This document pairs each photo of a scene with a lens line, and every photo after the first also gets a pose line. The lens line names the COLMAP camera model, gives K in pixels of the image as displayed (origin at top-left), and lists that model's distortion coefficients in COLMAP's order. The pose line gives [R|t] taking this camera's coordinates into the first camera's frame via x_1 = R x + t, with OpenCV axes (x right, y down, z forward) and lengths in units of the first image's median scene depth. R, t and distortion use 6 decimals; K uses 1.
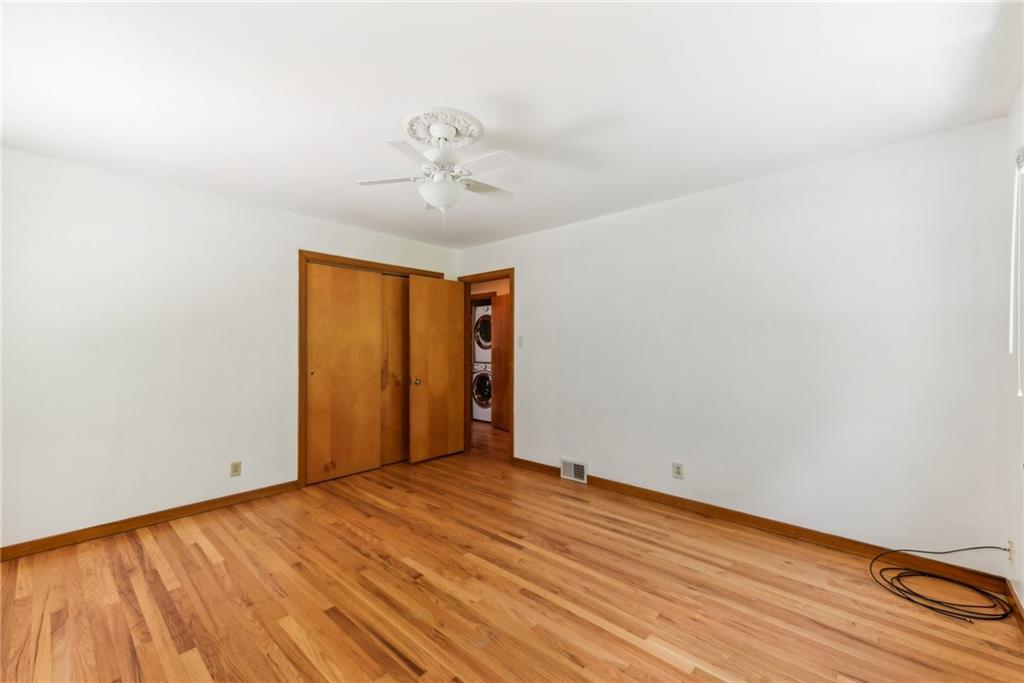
lens RADIAL K [[416.0, 0, 495.1], [0, 416.0, 336.0], [0, 0, 1]] dist [0.019414, -0.000439]
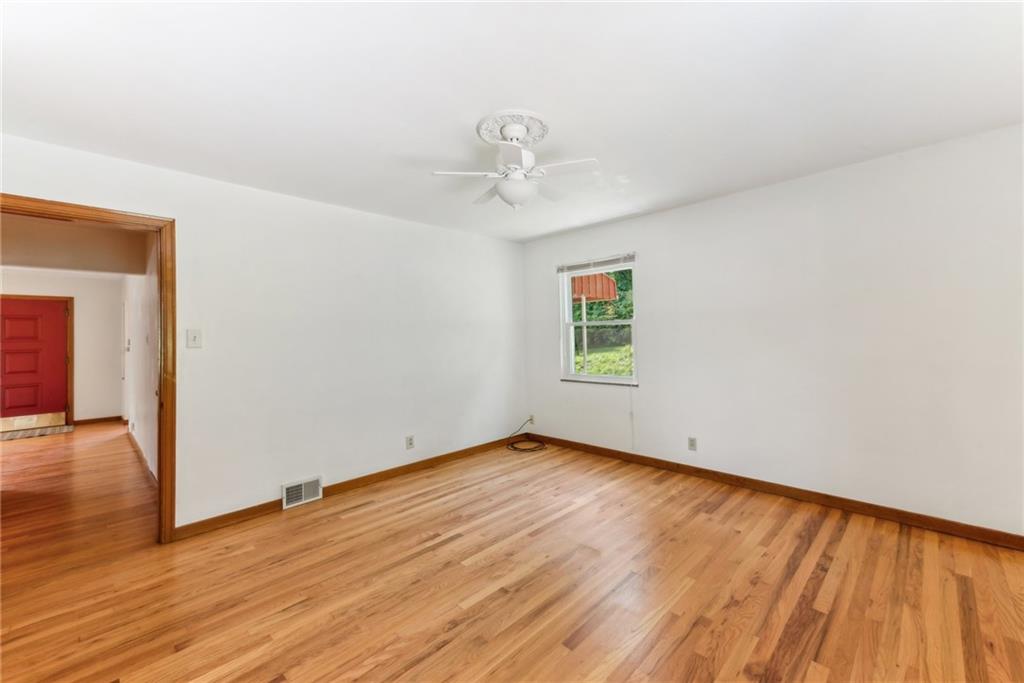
lens RADIAL K [[410.5, 0, 514.9], [0, 410.5, 341.2], [0, 0, 1]] dist [0.019026, -0.000403]
pose [[0.027765, -0.014188, 0.999514, -0.916491], [-0.002881, 0.999894, 0.014274, 0.009062], [-0.999610, -0.003276, 0.027722, 0.803536]]
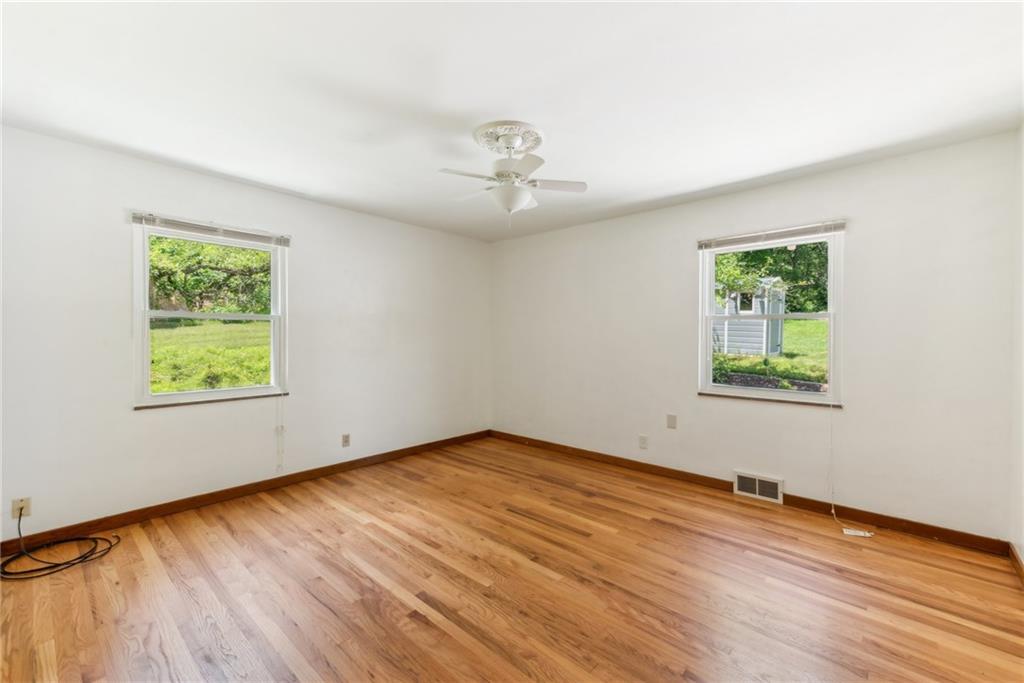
lens RADIAL K [[437.5, 0, 512.0], [0, 437.5, 341.5], [0, 0, 1]] dist [0.018776, -0.000124]
pose [[-0.999644, -0.003512, -0.026464, -0.081704], [-0.003249, 0.999945, -0.009978, 0.041329], [0.026497, -0.009888, -0.999600, 1.760022]]
